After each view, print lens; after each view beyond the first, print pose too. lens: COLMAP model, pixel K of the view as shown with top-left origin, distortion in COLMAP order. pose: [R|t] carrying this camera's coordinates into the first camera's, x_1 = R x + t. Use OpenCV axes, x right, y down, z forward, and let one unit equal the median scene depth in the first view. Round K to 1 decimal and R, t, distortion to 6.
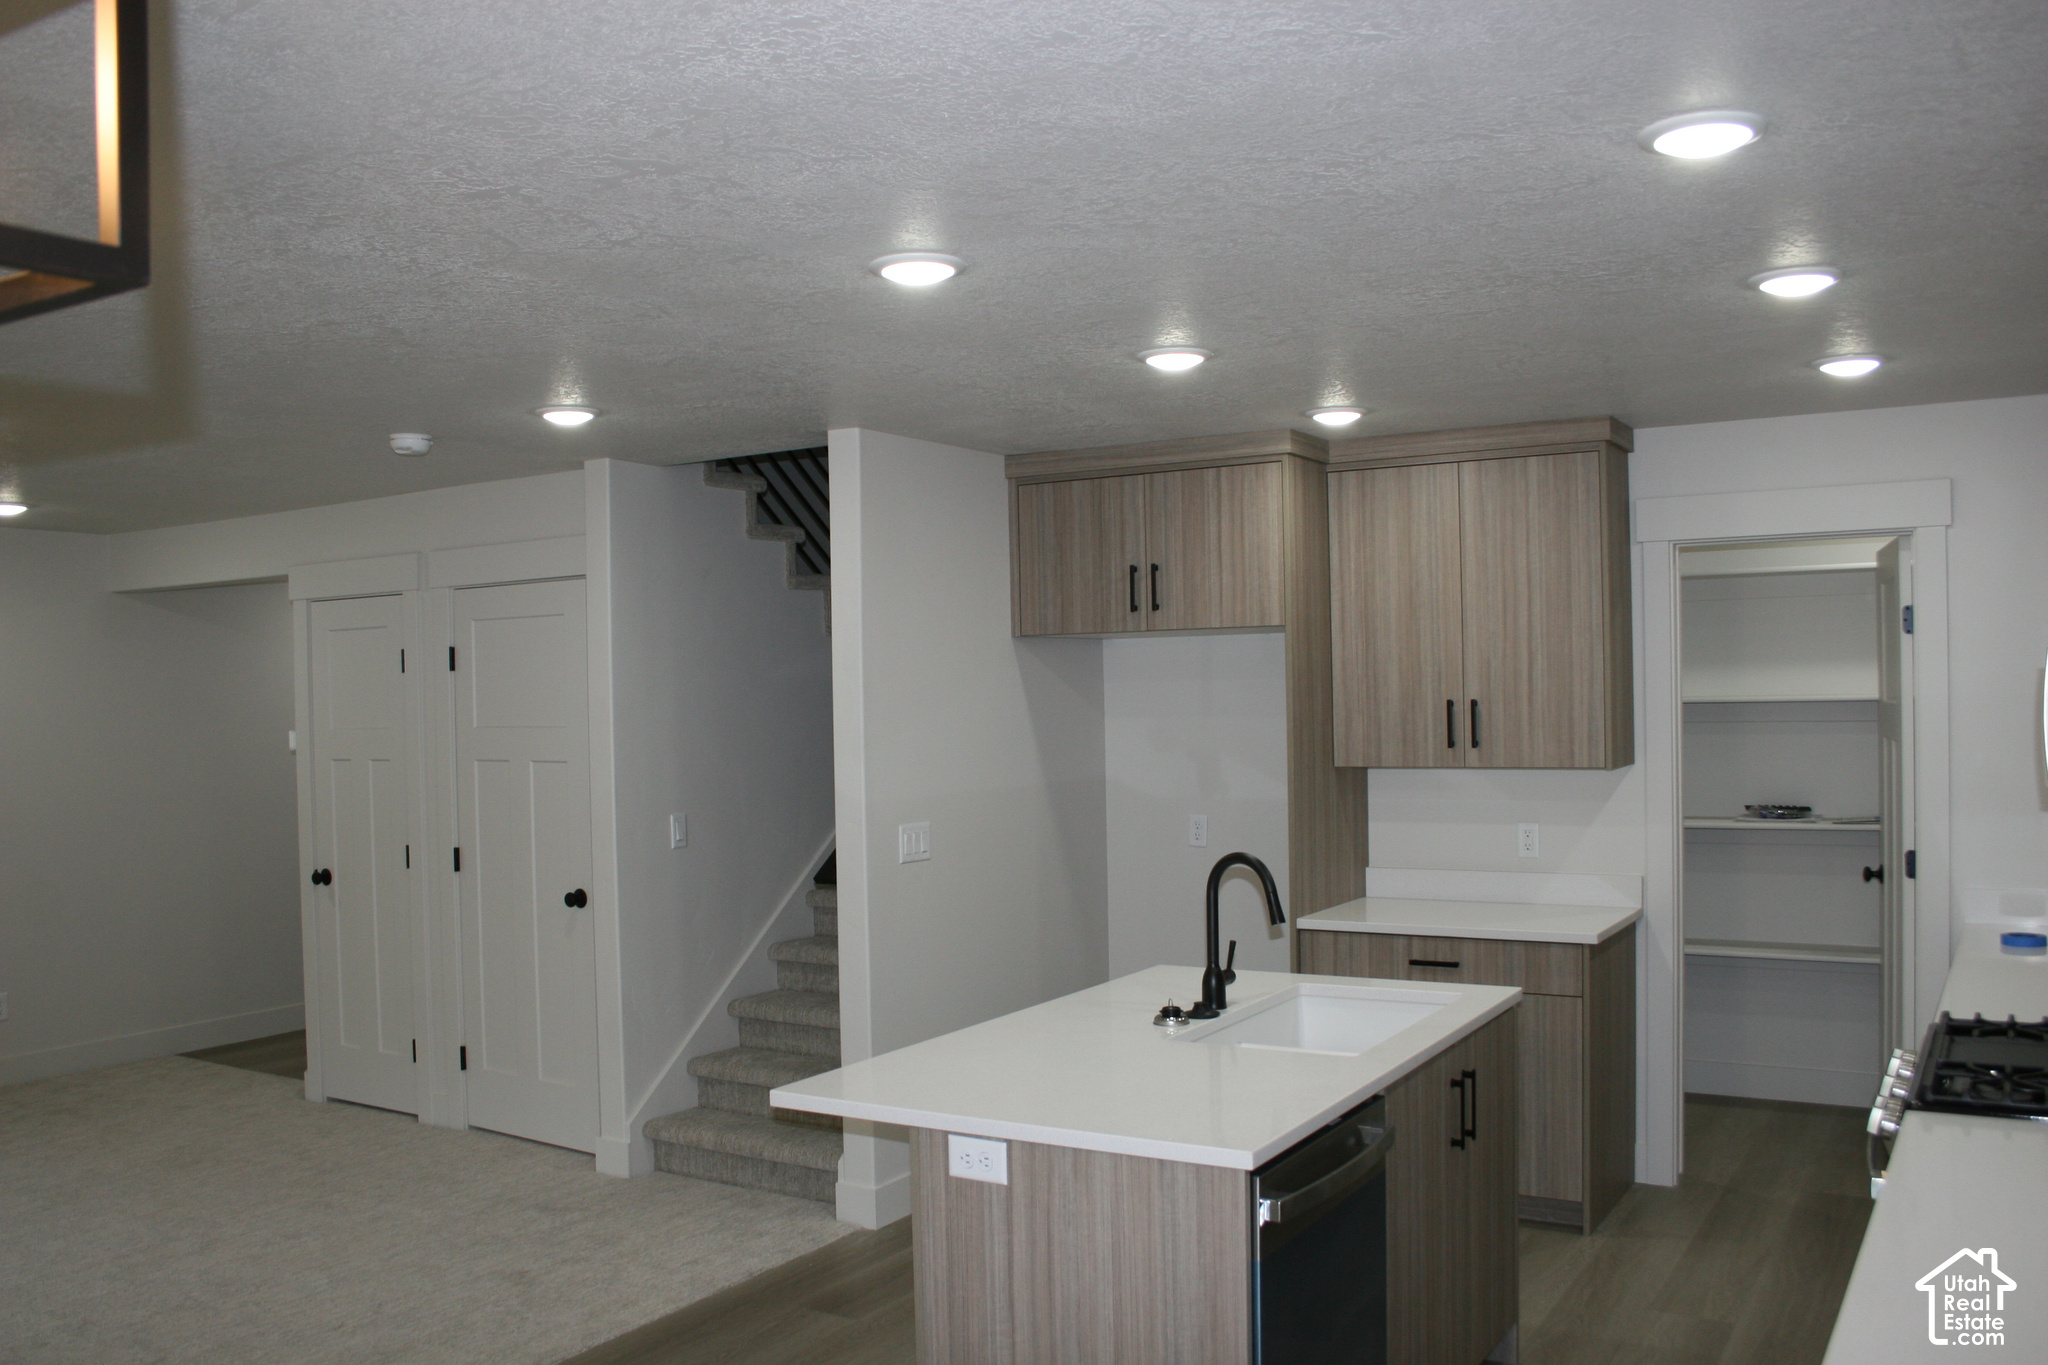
lens RADIAL K [[1711.9, 0, 993.7], [0, 1711.9, 710.0], [0, 0, 1]] dist [-0.160342, 0.158326]
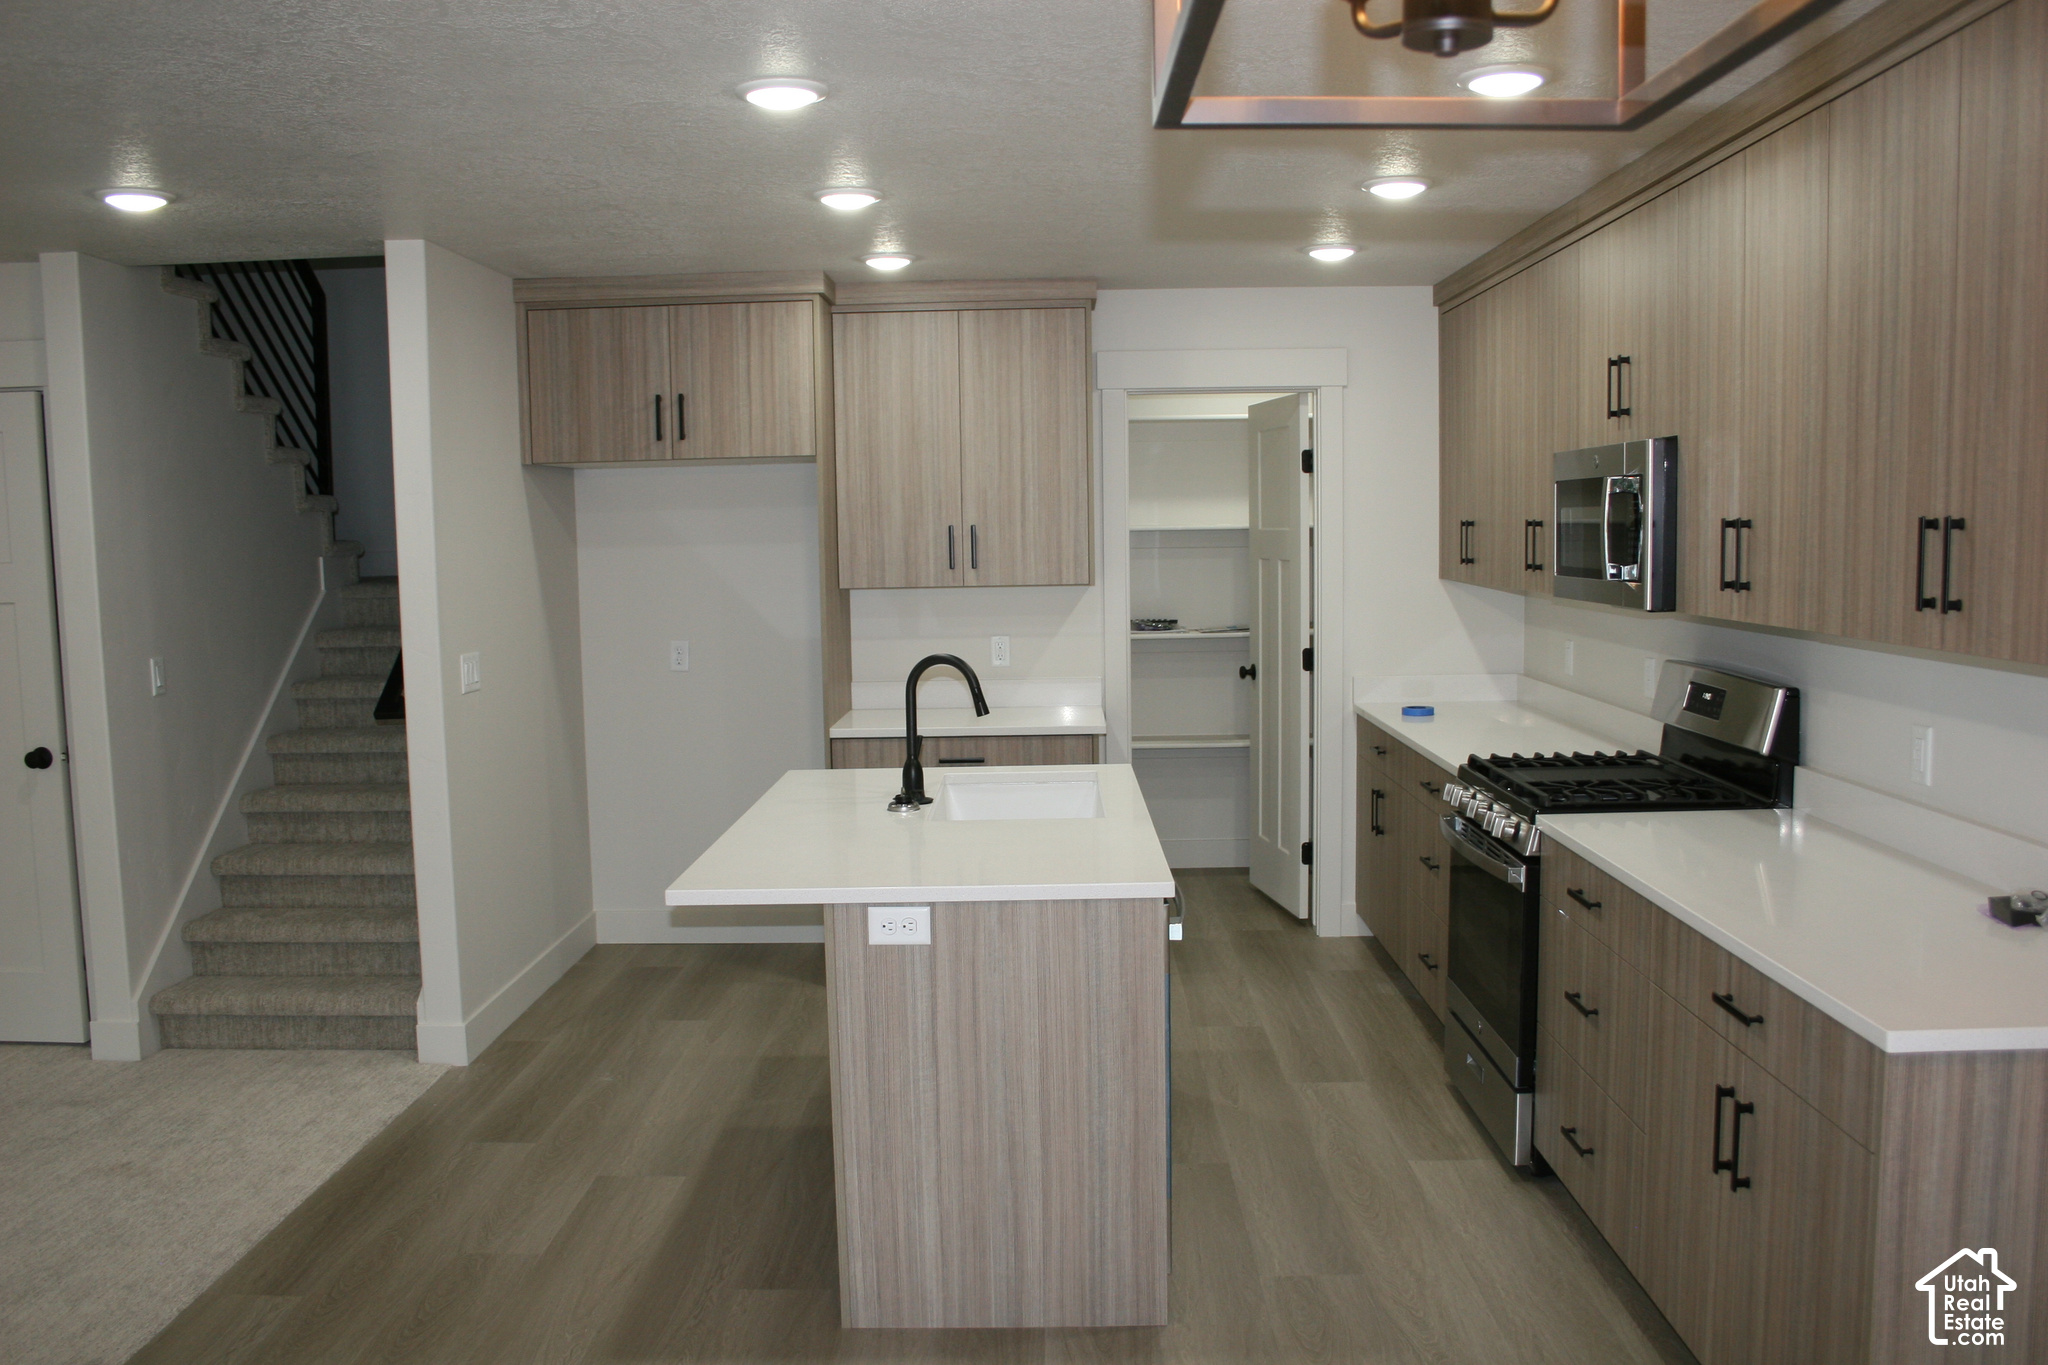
lens RADIAL K [[1711.9, 0, 993.7], [0, 1711.9, 710.0], [0, 0, 1]] dist [-0.160342, 0.158326]
pose [[0.862501, -0.050334, 0.503545, -0.272521], [0.006949, 0.996125, 0.087669, 0.016065], [-0.506007, -0.072115, 0.859509, 0.015402]]
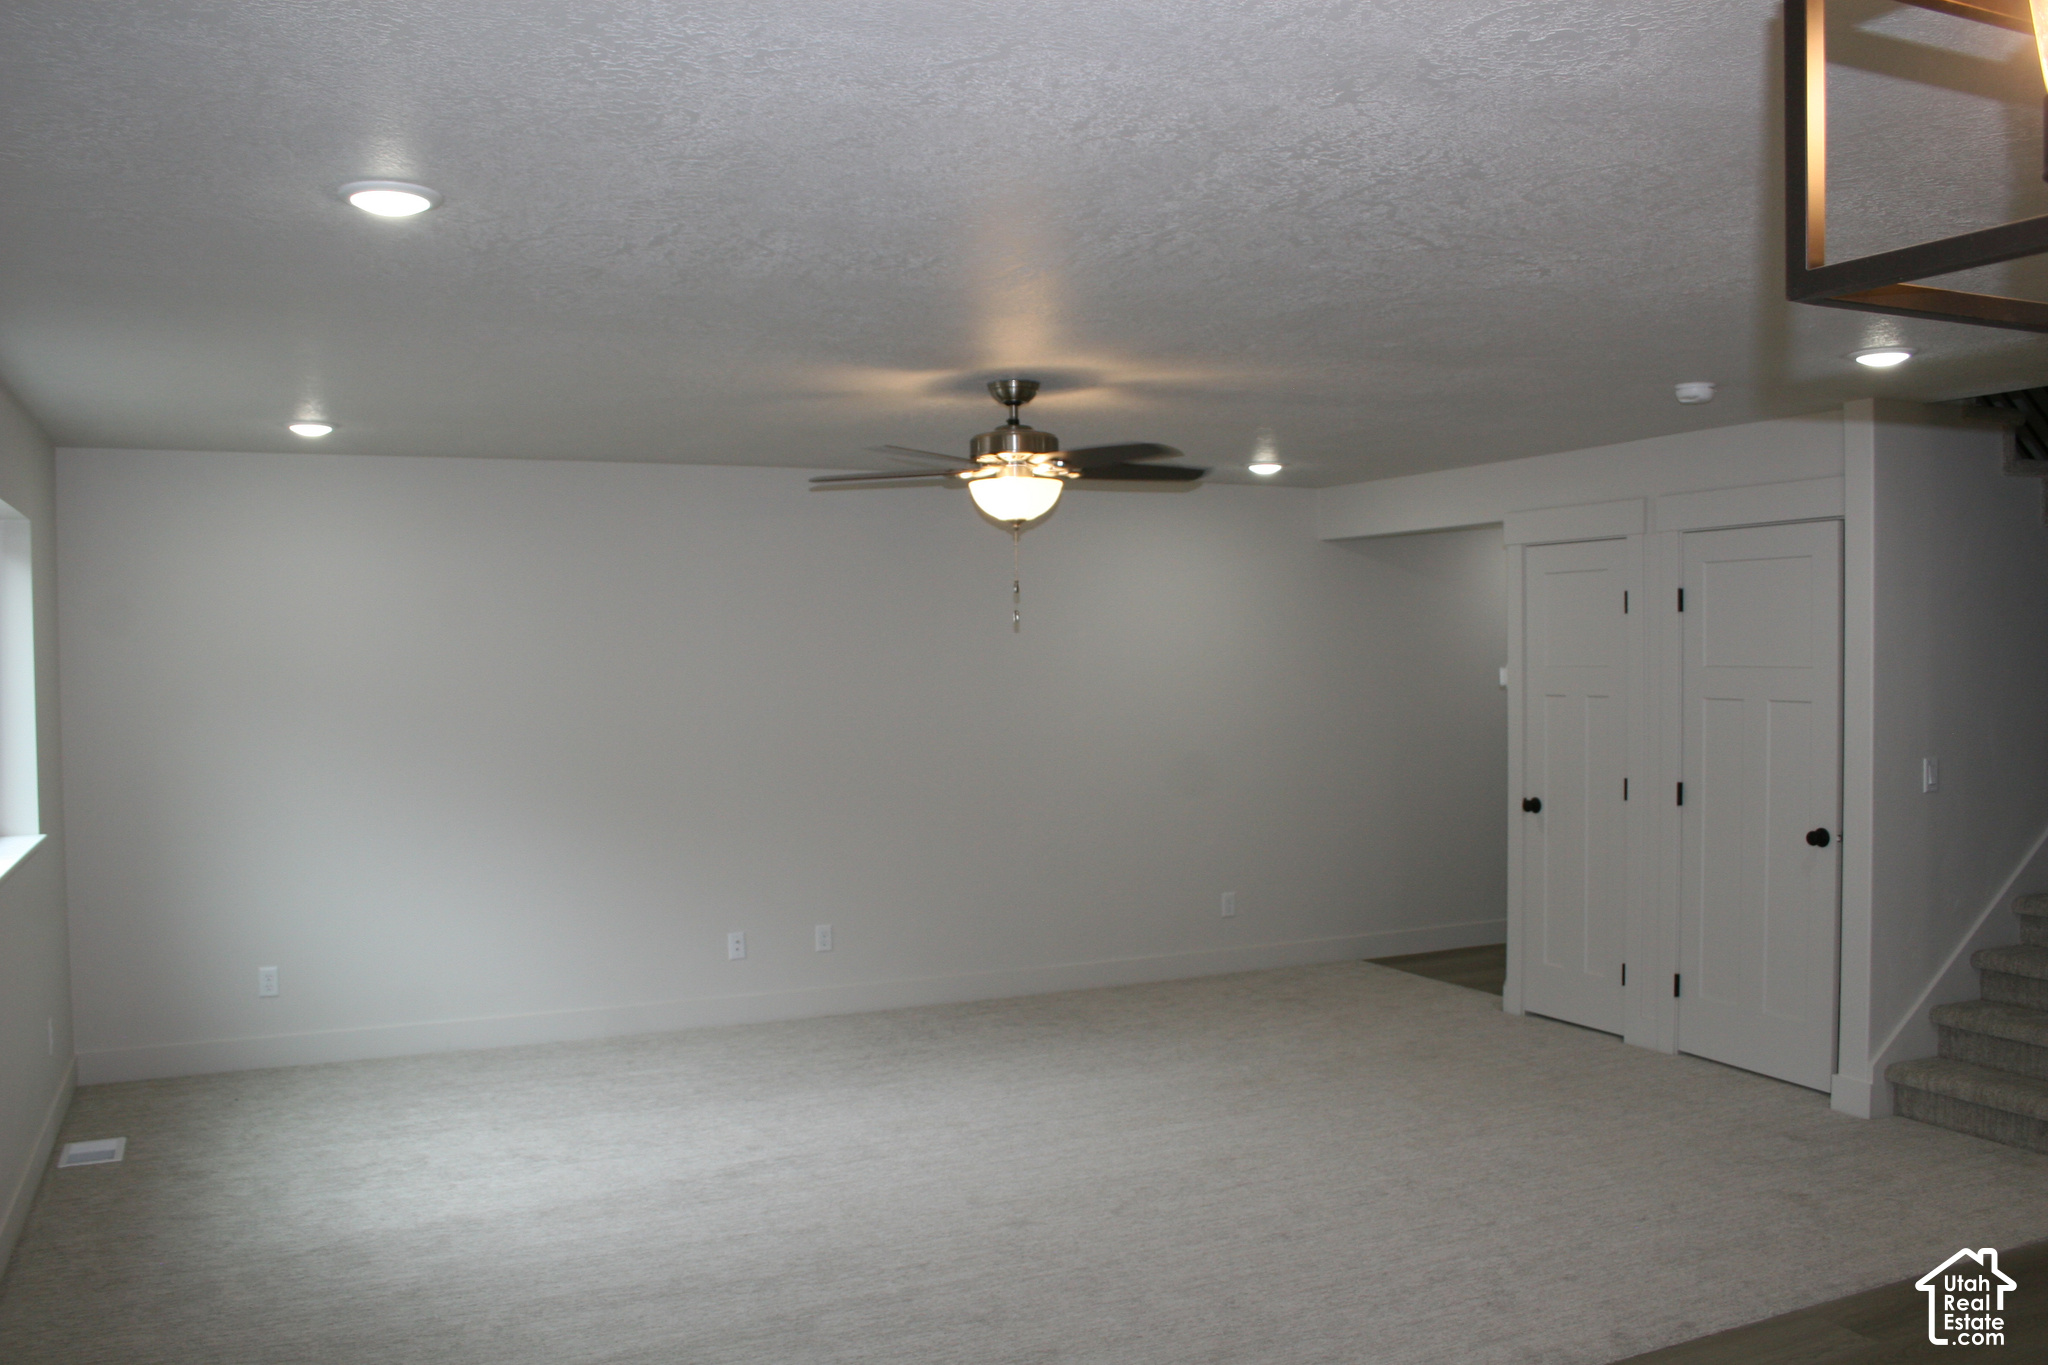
lens RADIAL K [[1689.3, 0, 1019.9], [0, 1689.3, 712.2], [0, 0, 1]] dist [-0.157839, 0.131887]
pose [[0.845179, 0.030183, -0.533630, -0.142294], [-0.012520, 0.999248, 0.036690, 0.007279], [0.534336, -0.024328, 0.844922, -0.086571]]
